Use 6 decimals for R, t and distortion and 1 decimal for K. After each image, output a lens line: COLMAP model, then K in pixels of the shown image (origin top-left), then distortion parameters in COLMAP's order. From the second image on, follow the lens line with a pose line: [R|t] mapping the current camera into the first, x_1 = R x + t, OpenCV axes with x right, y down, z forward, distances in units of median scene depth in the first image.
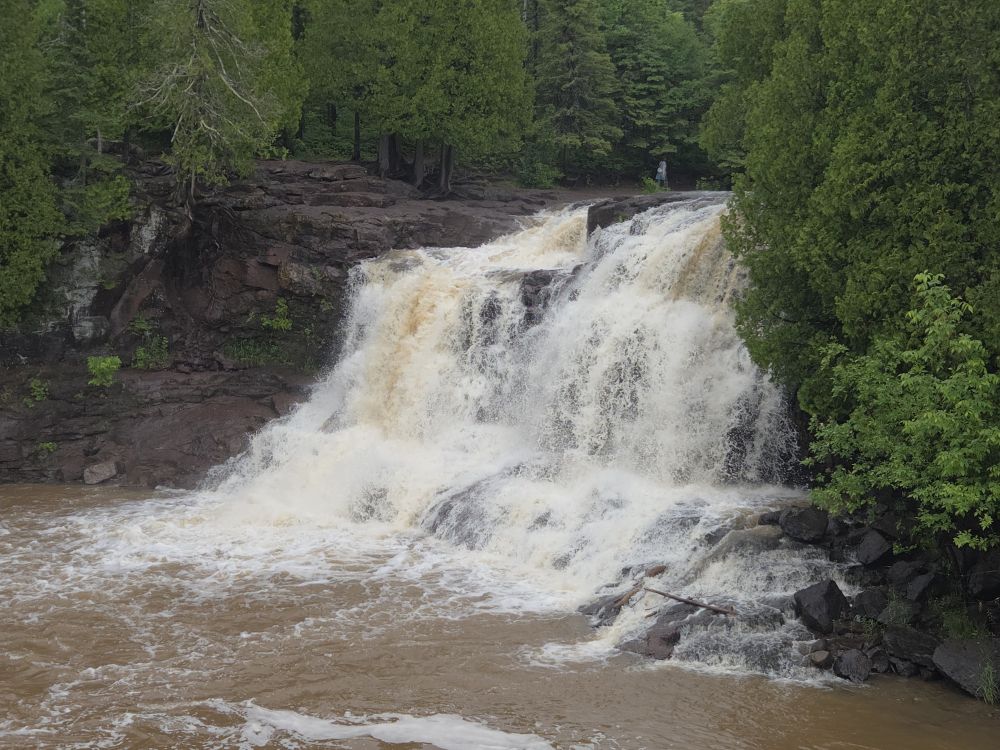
lens RADIAL K [[1534.7, 0, 499.0], [0, 1534.7, 377.1], [0, 0, 1]] dist [0.063928, 0.000000]
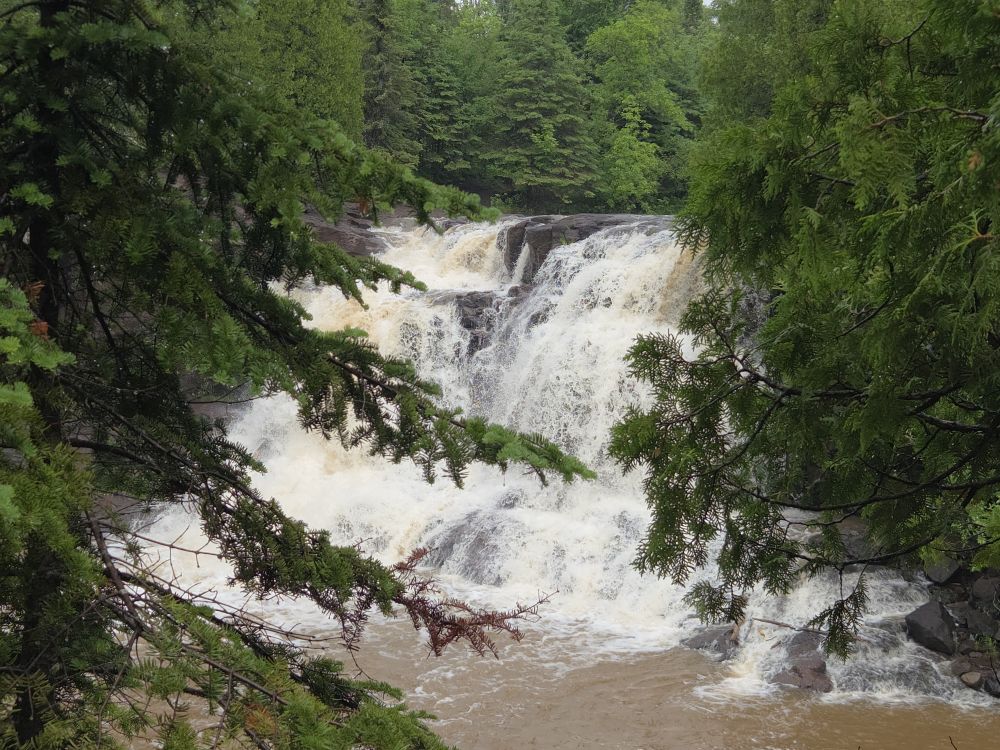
lens RADIAL K [[1534.7, 0, 499.9], [0, 1534.7, 372.4], [0, 0, 1]] dist [0.063928, 0.000000]
pose [[0.958725, -0.010040, 0.284158, -0.159531], [0.011615, 0.999925, -0.003857, -0.009625], [-0.284098, 0.006999, 0.958770, 0.038288]]
